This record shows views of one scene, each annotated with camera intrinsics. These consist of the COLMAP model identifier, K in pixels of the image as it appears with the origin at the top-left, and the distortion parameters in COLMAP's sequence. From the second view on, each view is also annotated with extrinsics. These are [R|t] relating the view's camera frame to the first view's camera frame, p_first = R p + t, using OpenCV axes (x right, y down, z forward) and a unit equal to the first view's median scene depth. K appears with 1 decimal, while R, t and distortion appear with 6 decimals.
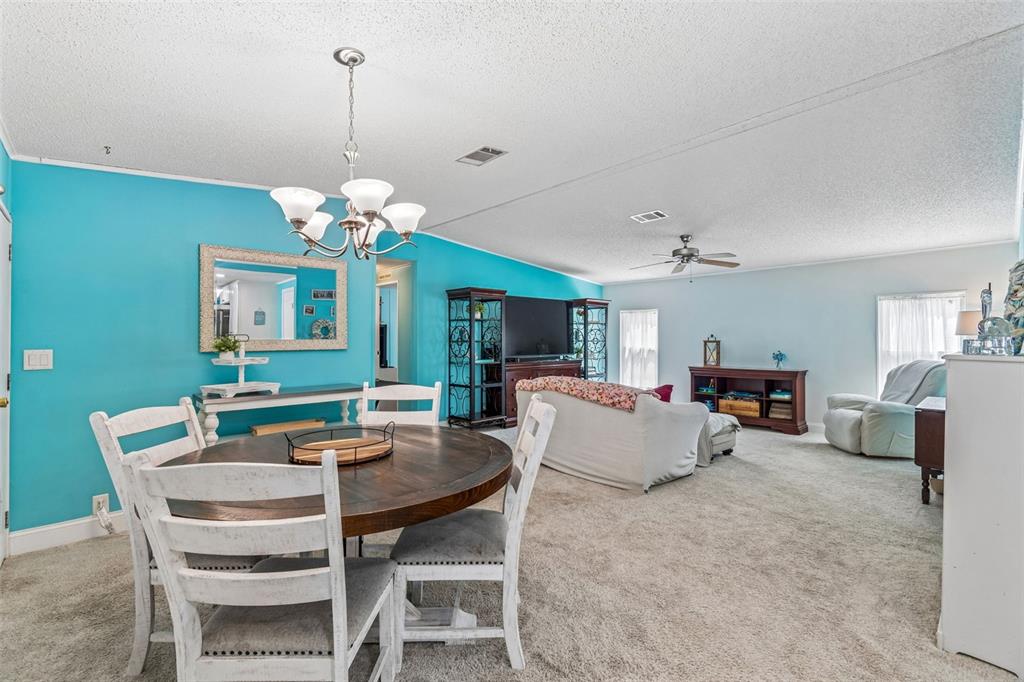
lens RADIAL K [[455.5, 0, 519.6], [0, 455.5, 337.1], [0, 0, 1]] dist [-0.000875, -0.000084]
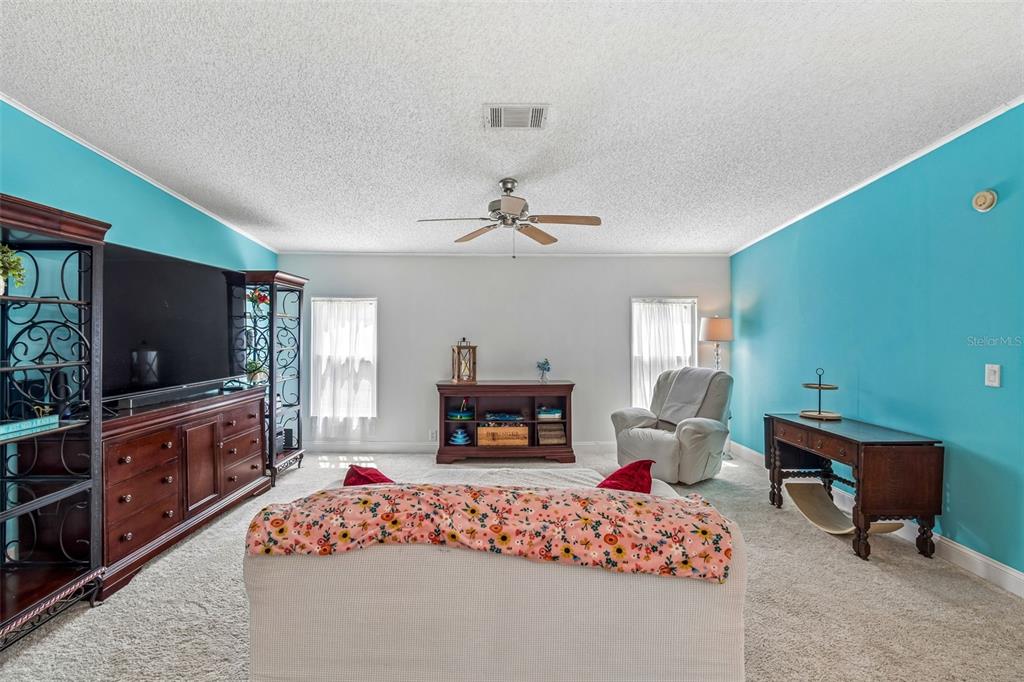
lens RADIAL K [[465.3, 0, 503.3], [0, 465.3, 334.4], [0, 0, 1]] dist [-0.000785, -0.001387]
pose [[0.686799, 0.000635, 0.726847, -0.078331], [-0.007432, 0.999953, 0.006149, -0.017671], [-0.726809, -0.009625, 0.686772, 0.491073]]
